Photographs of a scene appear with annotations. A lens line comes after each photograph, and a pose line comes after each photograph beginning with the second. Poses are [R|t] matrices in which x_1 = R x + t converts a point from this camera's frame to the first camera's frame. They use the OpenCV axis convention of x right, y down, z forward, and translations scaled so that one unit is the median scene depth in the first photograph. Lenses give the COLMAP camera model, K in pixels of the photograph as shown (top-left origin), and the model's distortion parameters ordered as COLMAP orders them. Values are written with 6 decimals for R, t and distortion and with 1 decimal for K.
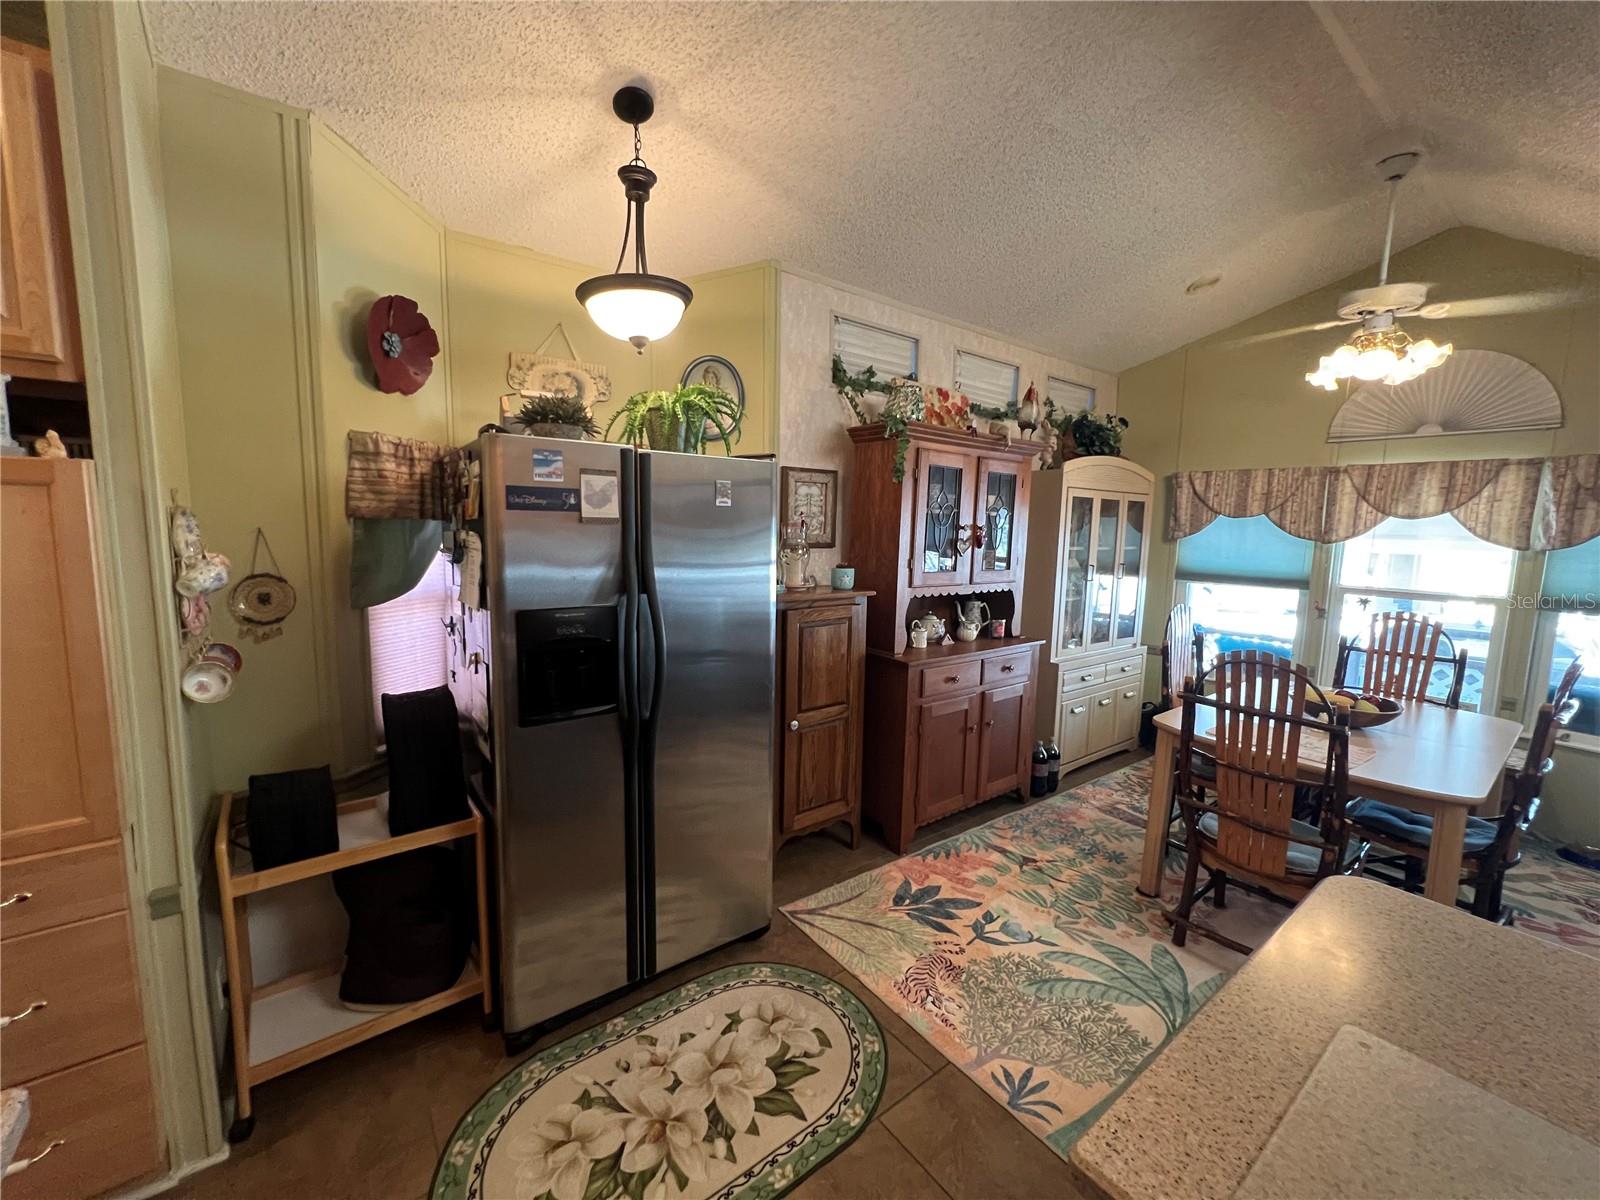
lens RADIAL K [[641.8, 0, 800.9], [0, 641.8, 598.4], [0, 0, 1]] dist [-0.003430, 0.000931]
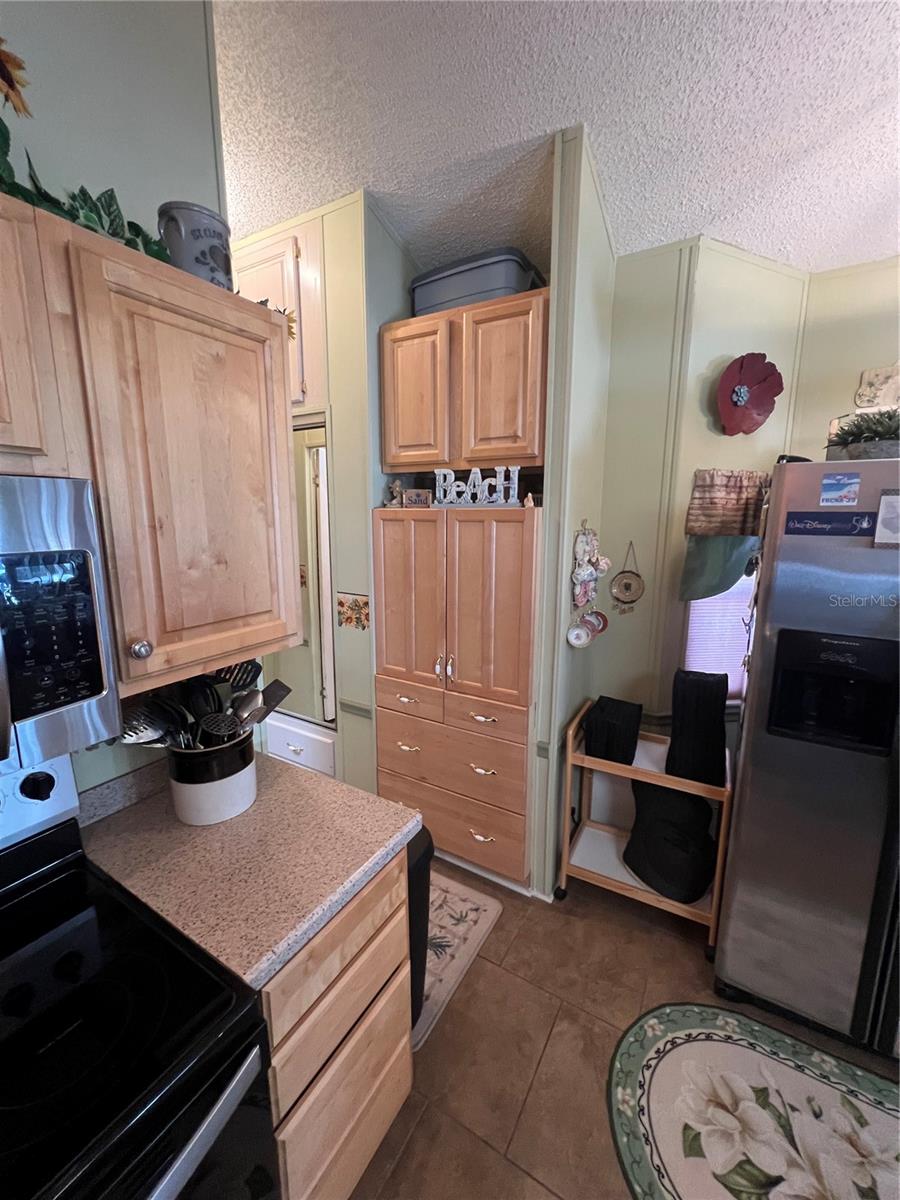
lens RADIAL K [[481.3, 0, 448.9], [0, 481.3, 597.7], [0, 0, 1]] dist [-0.003430, 0.000931]
pose [[0.365486, 0.140314, -0.920180, 0.080324], [-0.104995, 0.988478, 0.109026, -0.055915], [0.924876, 0.056766, 0.376007, 0.165674]]
